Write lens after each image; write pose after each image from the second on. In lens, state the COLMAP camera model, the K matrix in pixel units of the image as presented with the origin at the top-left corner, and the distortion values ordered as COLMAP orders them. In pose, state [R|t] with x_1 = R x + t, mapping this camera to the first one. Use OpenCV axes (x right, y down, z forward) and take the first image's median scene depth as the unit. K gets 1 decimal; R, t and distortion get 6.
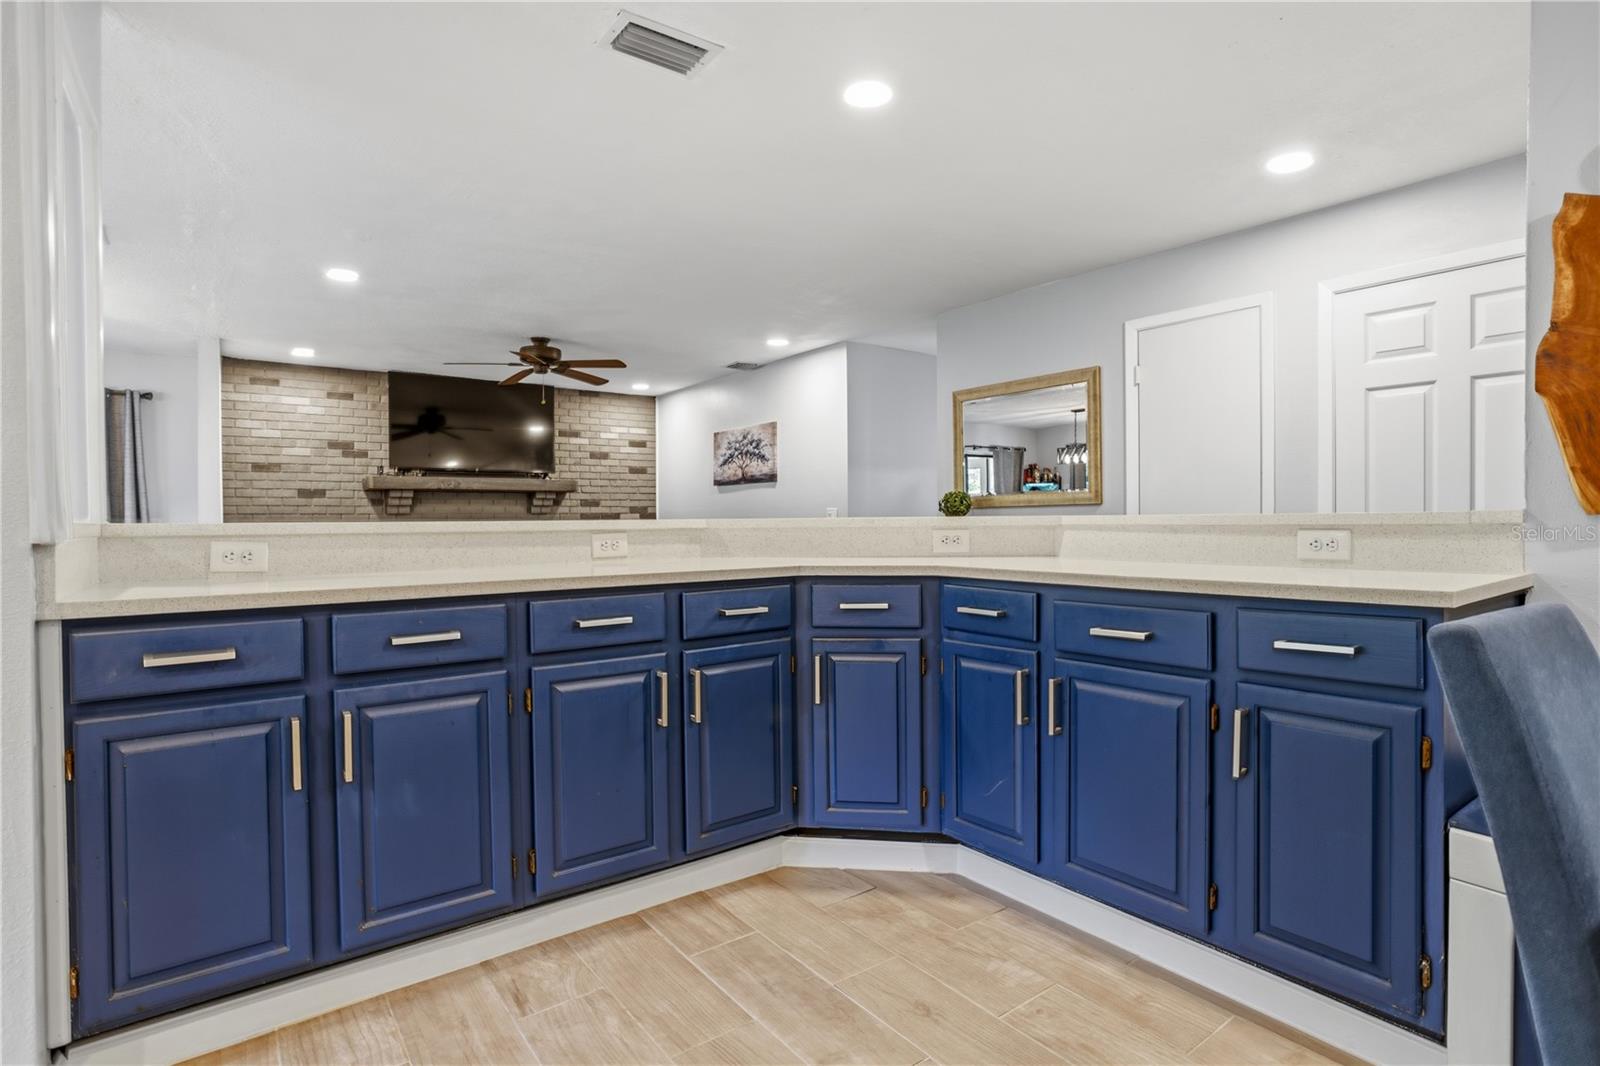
lens RADIAL K [[797.0, 0, 800.2], [0, 797.0, 523.4], [0, 0, 1]] dist [-0.040102, 0.013071]
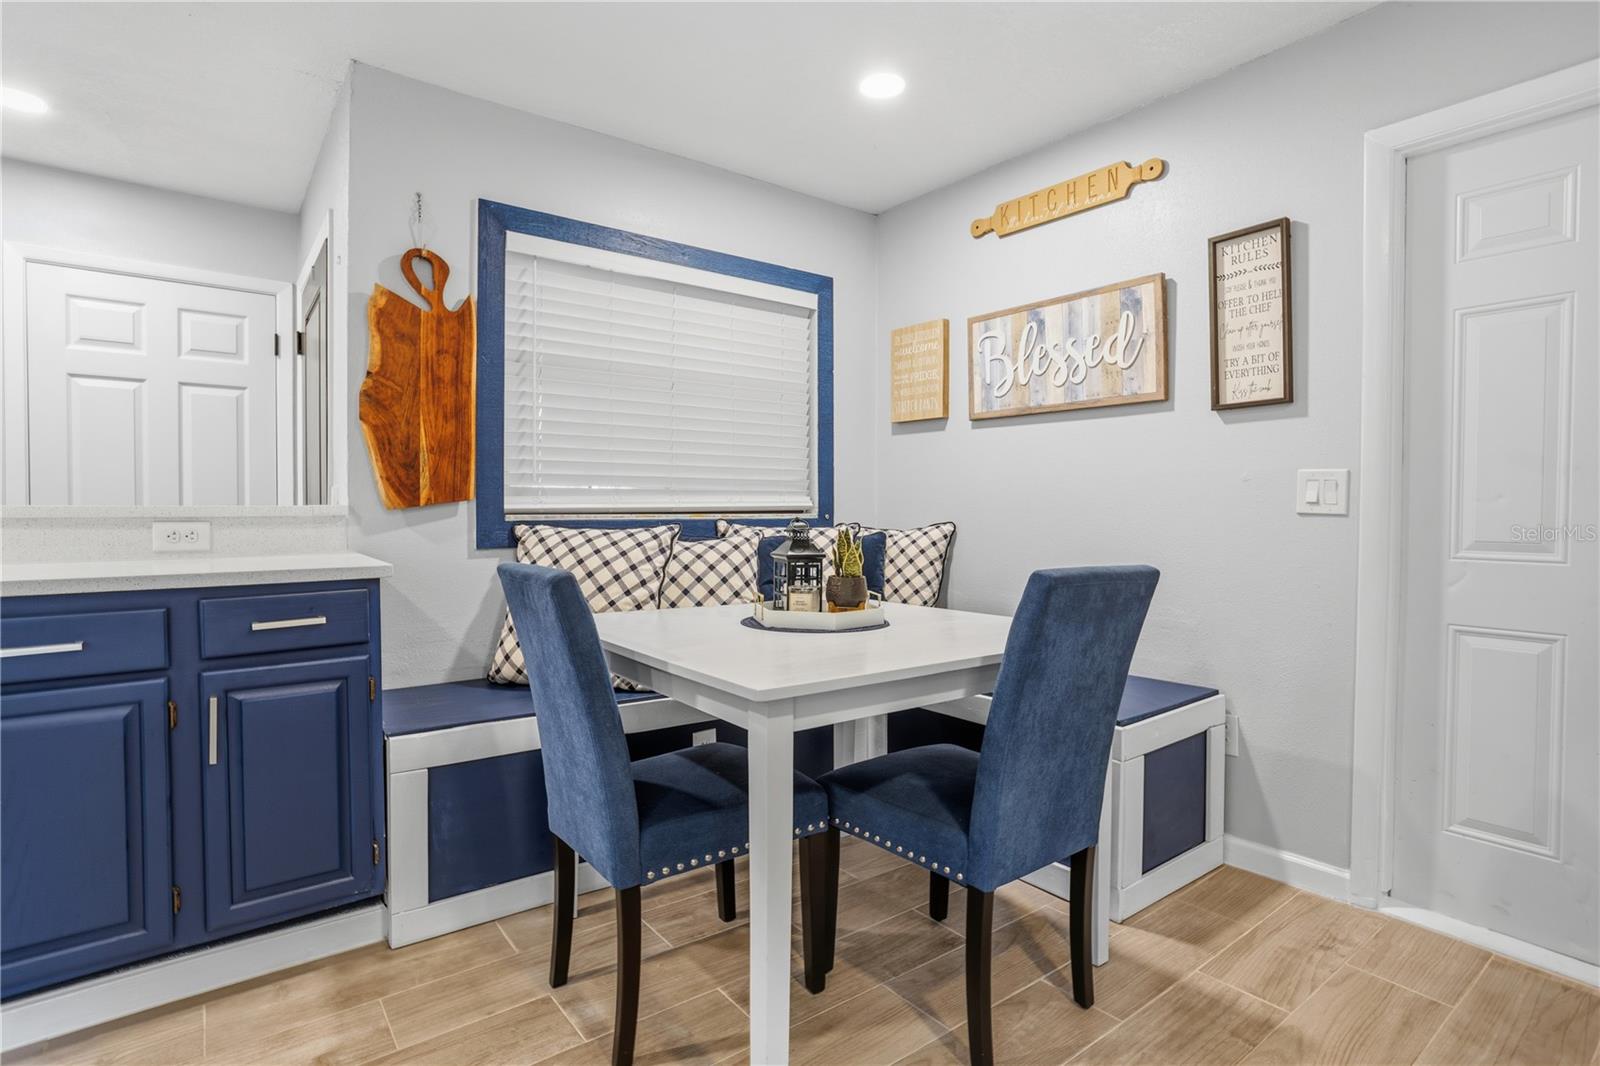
lens RADIAL K [[797.0, 0, 786.9], [0, 797.0, 516.5], [0, 0, 1]] dist [-0.040102, 0.013071]
pose [[-0.039171, -0.011458, 0.999167, -0.462922], [0.002703, 0.999929, 0.011572, -0.010162], [-0.999229, 0.003154, -0.039137, 0.281442]]
